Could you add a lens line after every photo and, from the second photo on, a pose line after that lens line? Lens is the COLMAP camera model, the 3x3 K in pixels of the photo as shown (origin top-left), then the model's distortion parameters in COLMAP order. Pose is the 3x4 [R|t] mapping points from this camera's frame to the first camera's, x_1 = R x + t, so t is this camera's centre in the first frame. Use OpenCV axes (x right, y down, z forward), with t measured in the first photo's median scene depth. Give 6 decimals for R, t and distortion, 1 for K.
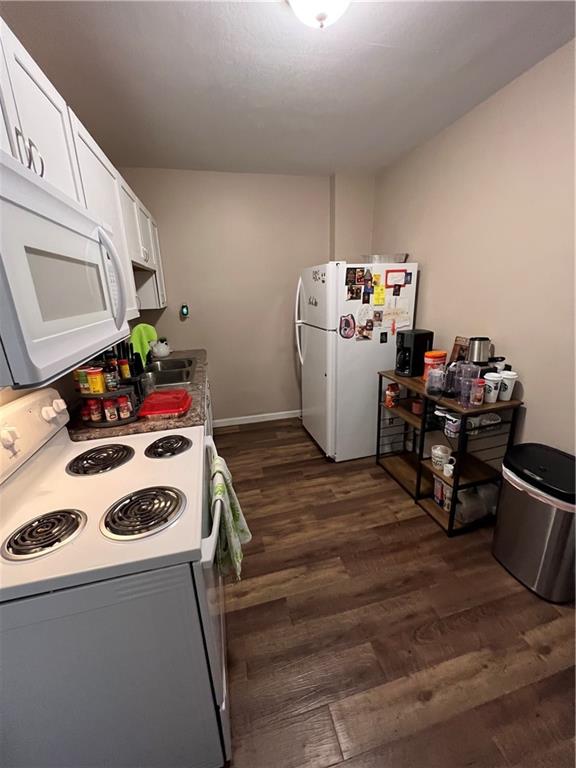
lens RADIAL K [[308.8, 0, 289.6], [0, 308.8, 381.4], [0, 0, 1]] dist [0.000169, 0.000289]
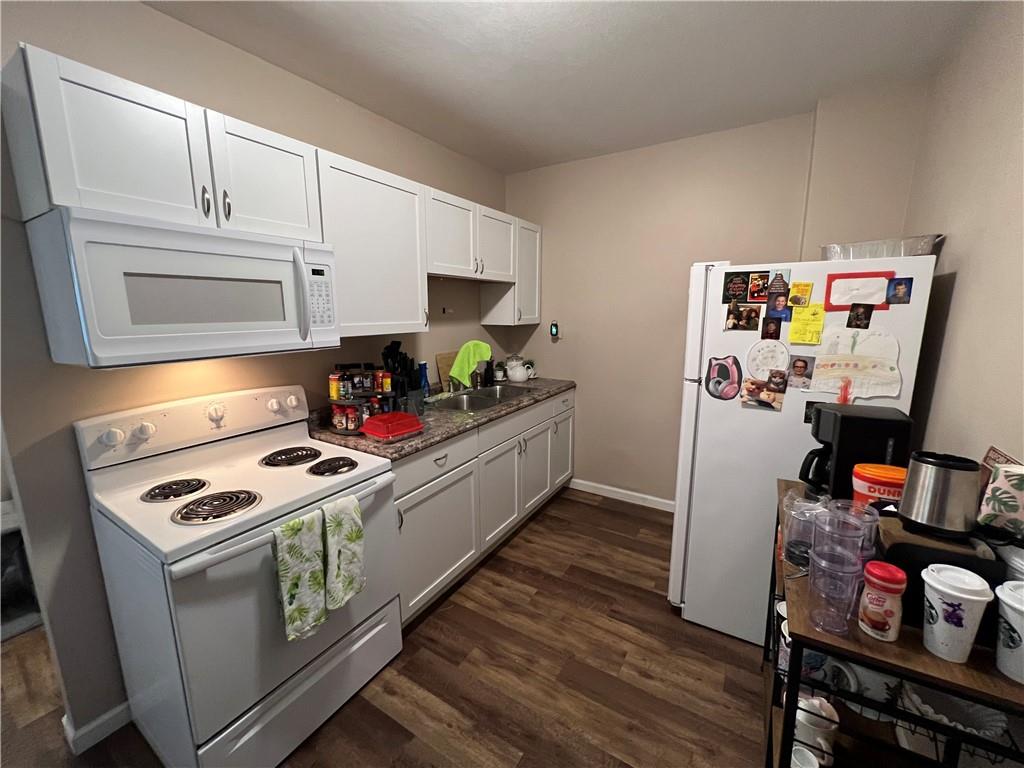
lens RADIAL K [[411.7, 0, 511.6], [0, 411.7, 383.0], [0, 0, 1]] dist [0.000169, 0.000289]
pose [[0.691702, 0.156481, -0.705026, 0.443029], [-0.225516, 0.974226, -0.005024, -0.082308], [0.686069, 0.162470, 0.709163, 0.237728]]
